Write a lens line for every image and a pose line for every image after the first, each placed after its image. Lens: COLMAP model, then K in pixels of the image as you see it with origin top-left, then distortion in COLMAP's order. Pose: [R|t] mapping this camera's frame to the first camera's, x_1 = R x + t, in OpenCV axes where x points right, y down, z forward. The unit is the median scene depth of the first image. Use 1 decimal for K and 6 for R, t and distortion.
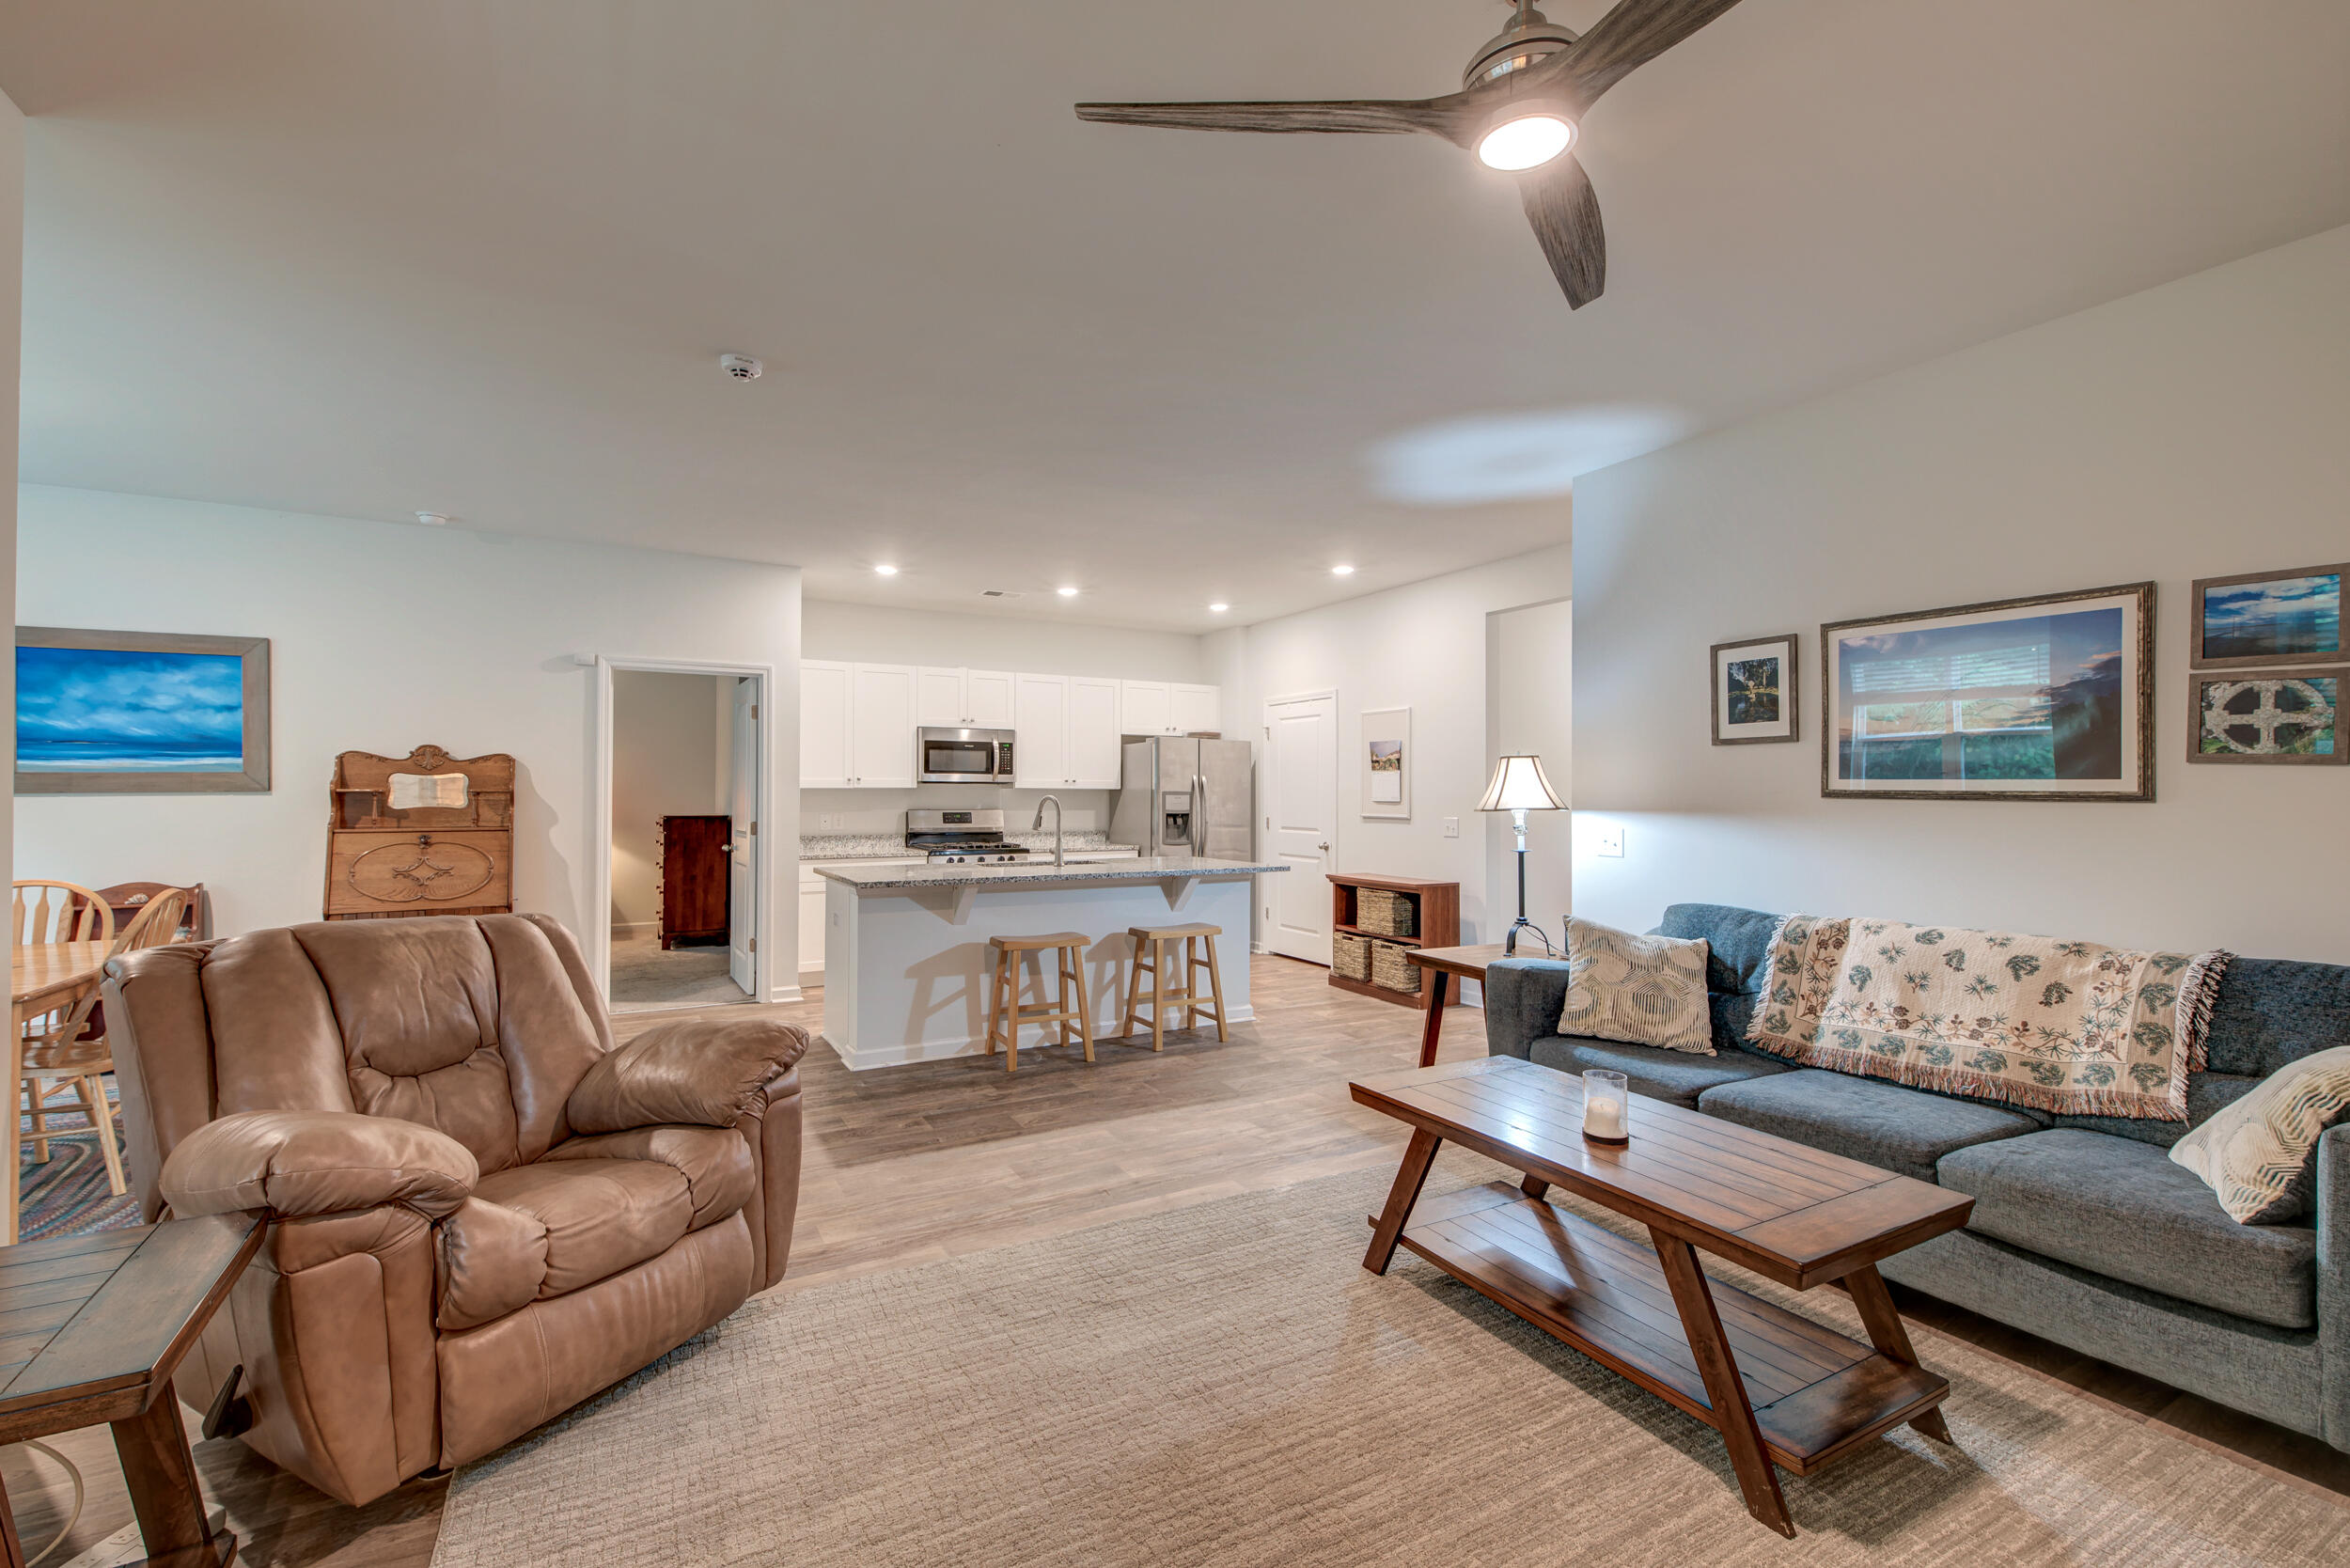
lens RADIAL K [[993.6, 0, 1174.5], [0, 993.6, 791.8], [0, 0, 1]] dist [0.013765, -0.003802]
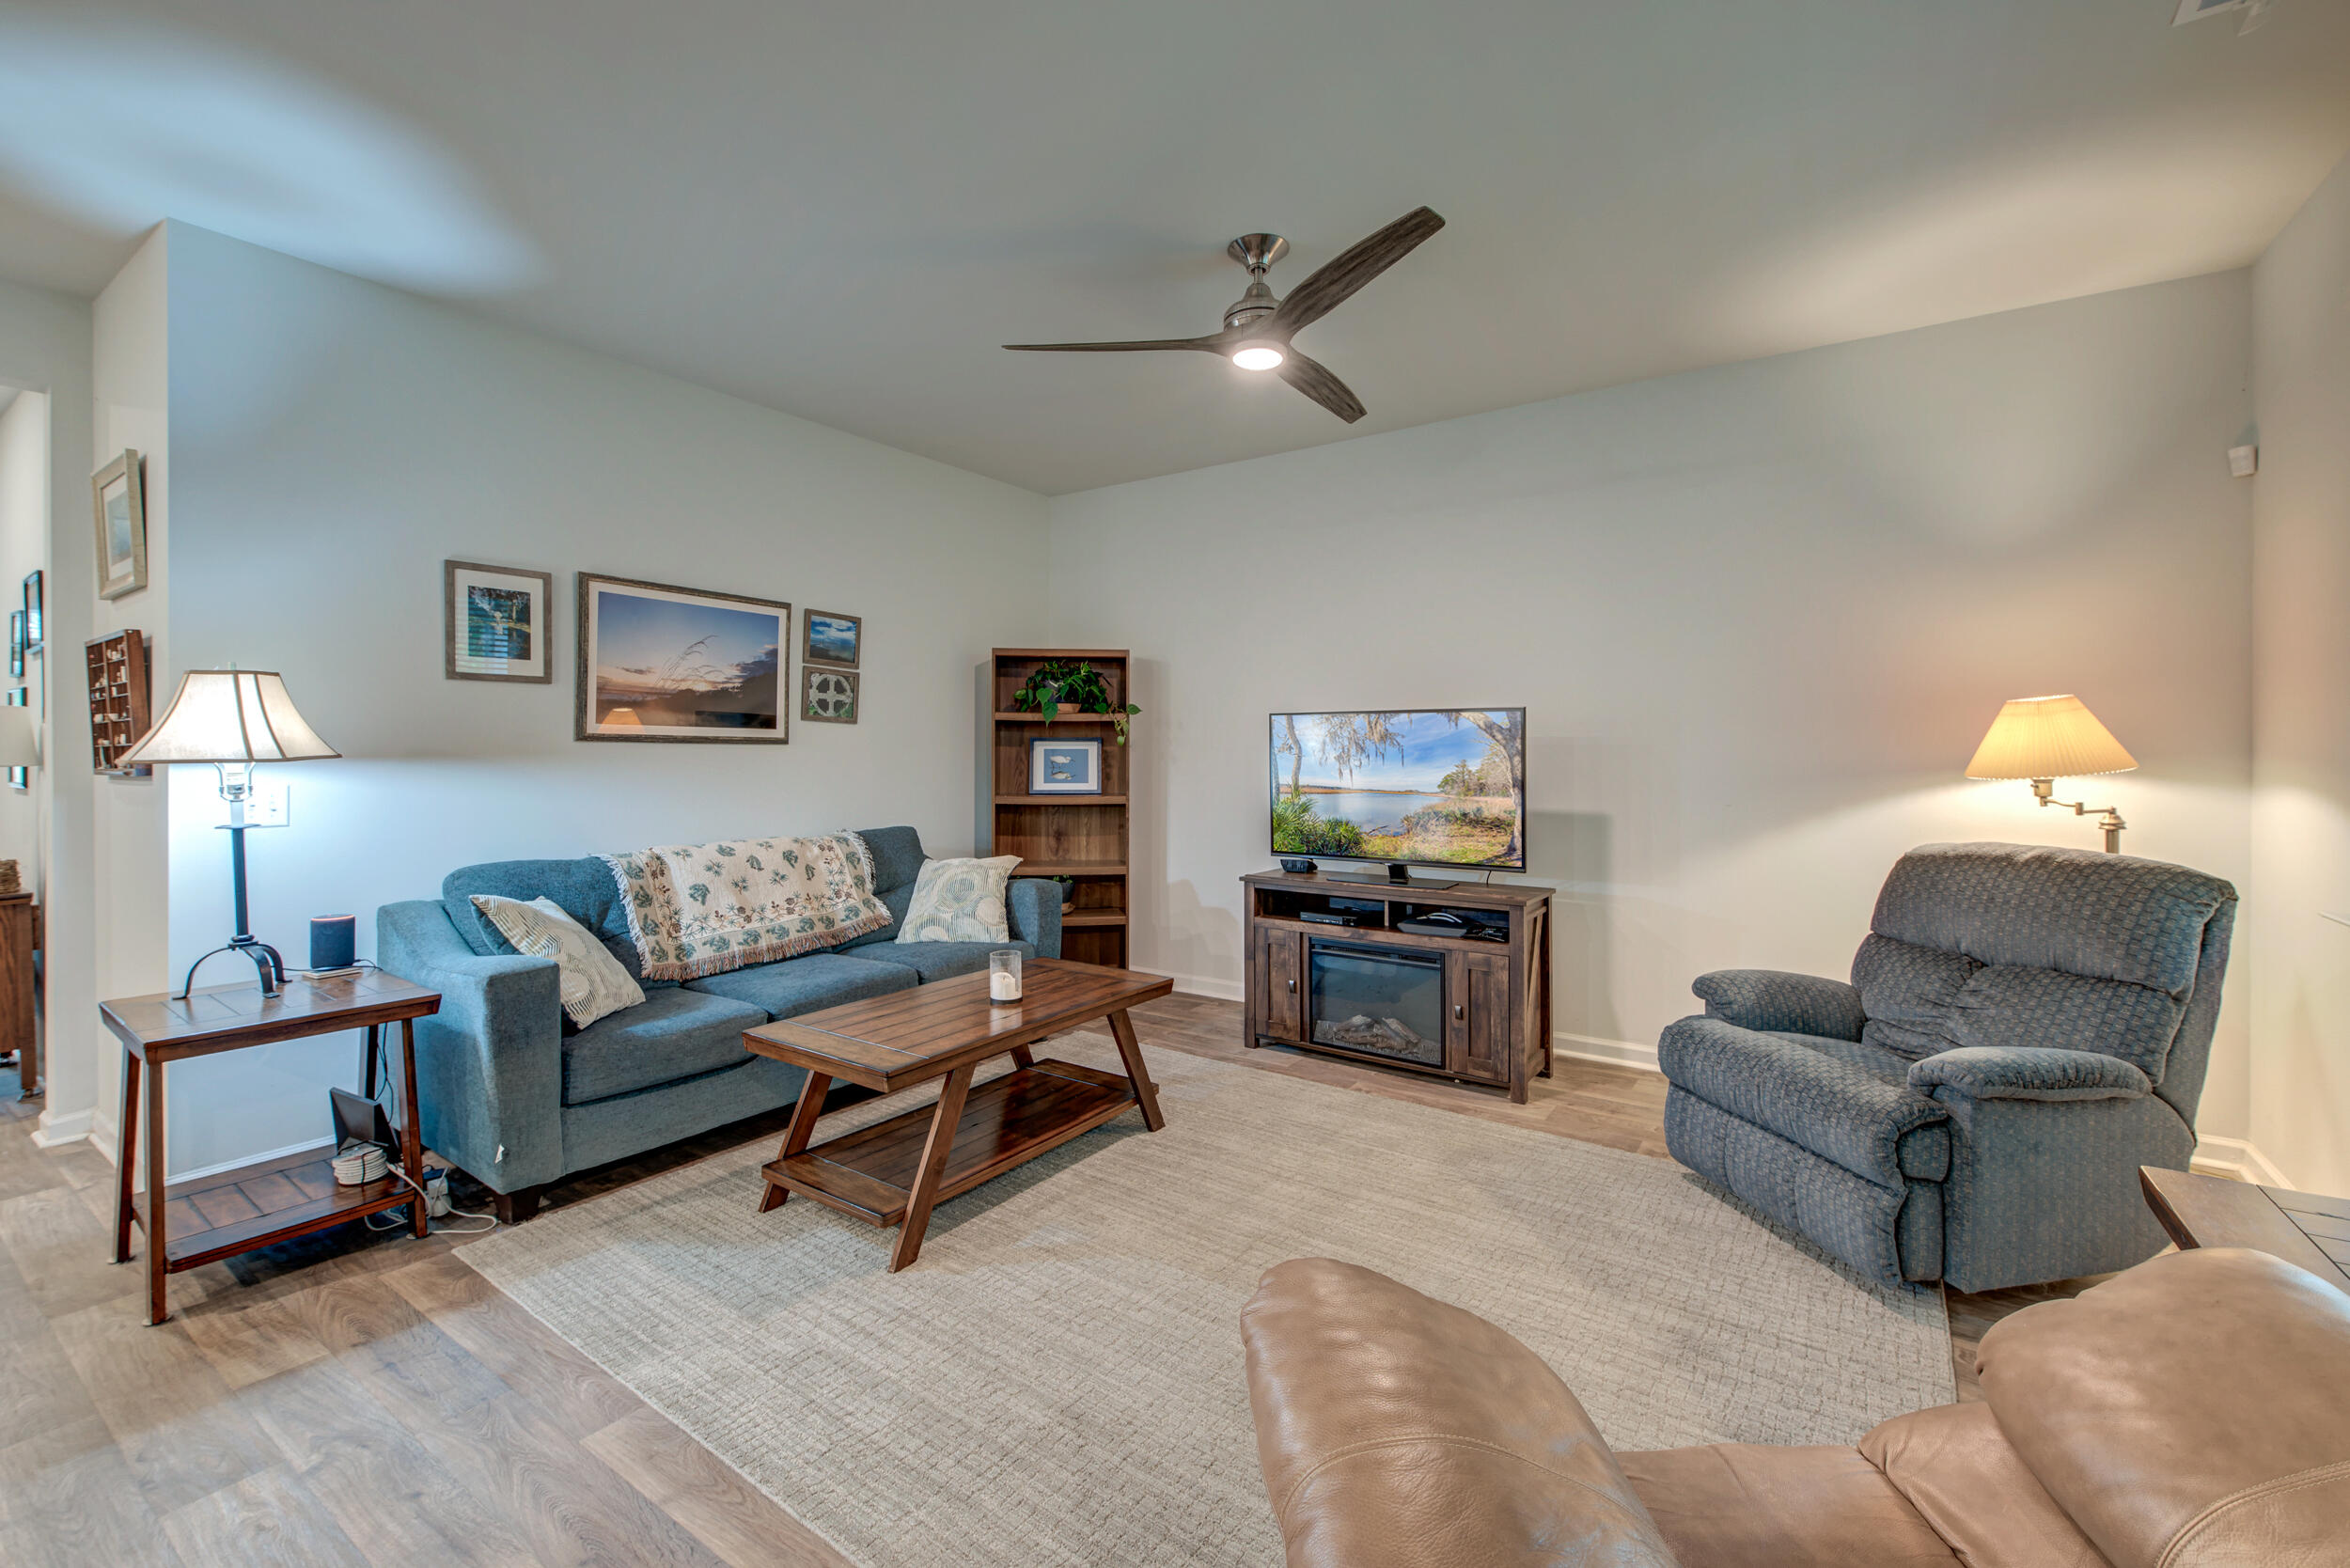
lens RADIAL K [[993.6, 0, 1167.8], [0, 993.6, 768.3], [0, 0, 1]] dist [0.013765, -0.003802]
pose [[-0.436225, -0.023425, 0.899533, -0.392966], [-0.008073, 0.999723, 0.022119, 0.004772], [-0.899801, 0.002387, -0.436293, 0.656402]]
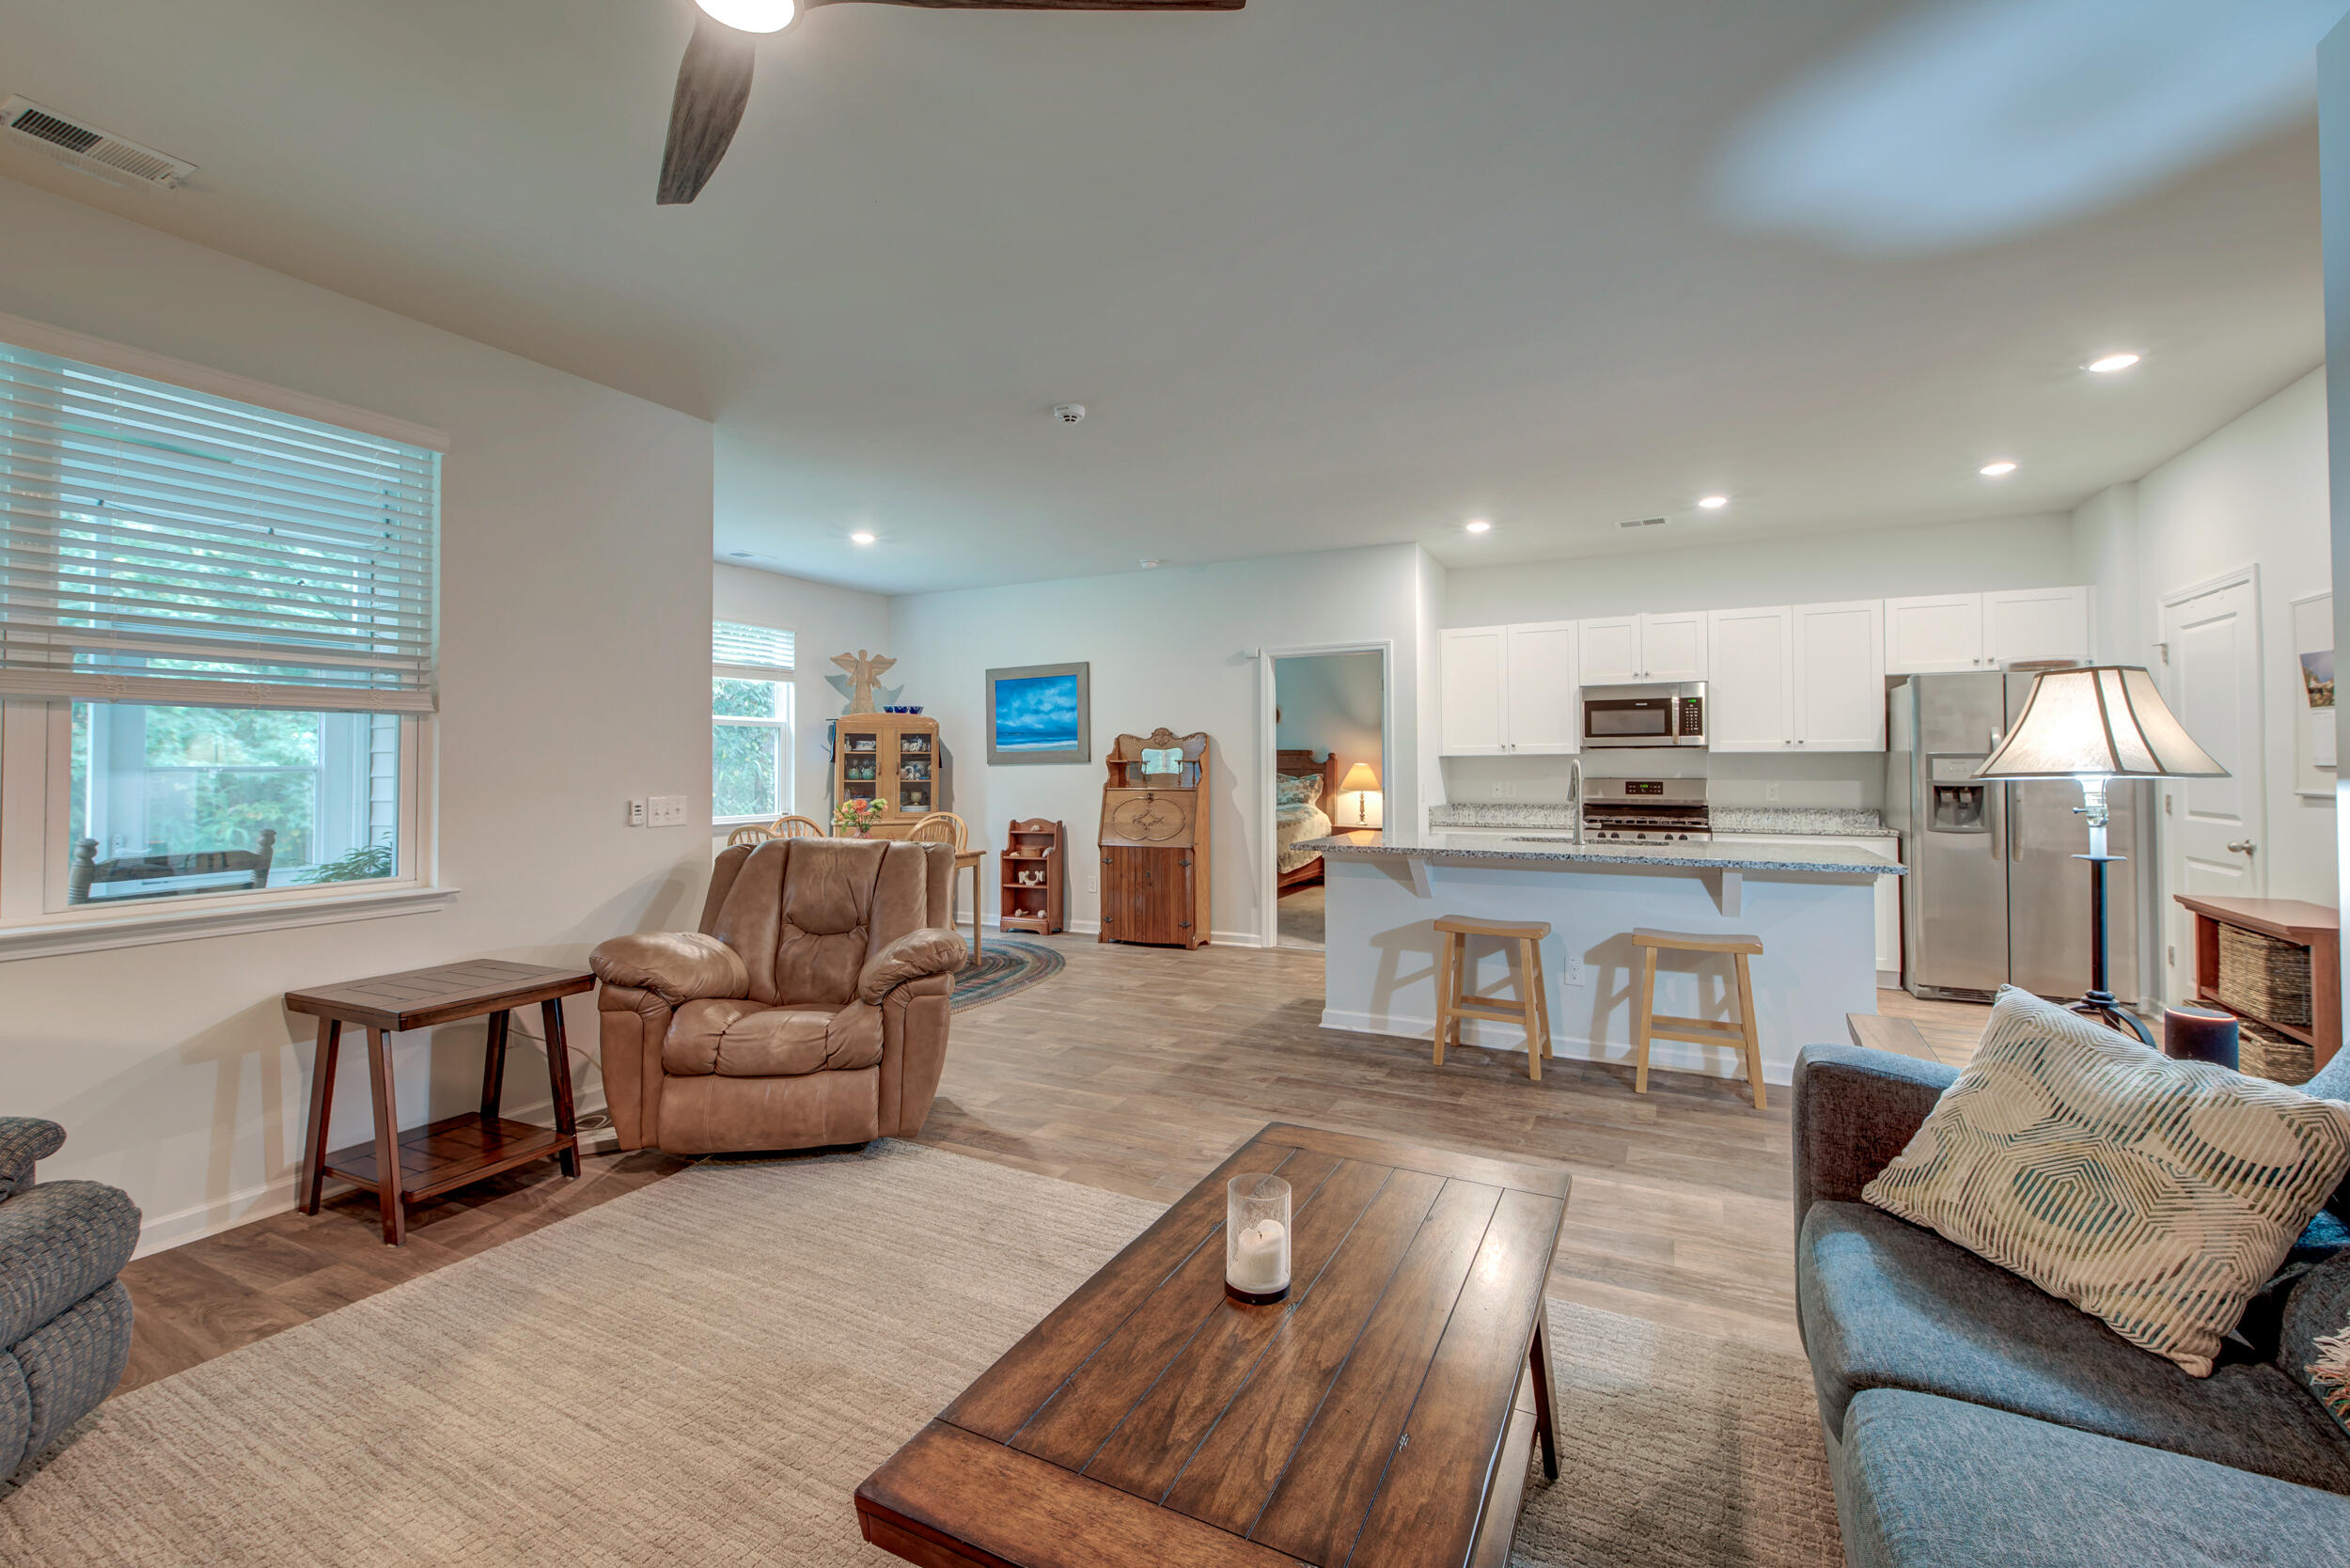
lens RADIAL K [[993.6, 0, 1184.8], [0, 993.6, 742.1], [0, 0, 1]] dist [0.013765, -0.003802]
pose [[0.556929, -0.025056, -0.830182, 0.442681], [0.007520, 0.999656, -0.025126, 0.008308], [0.830526, 0.007751, 0.556926, 0.286774]]
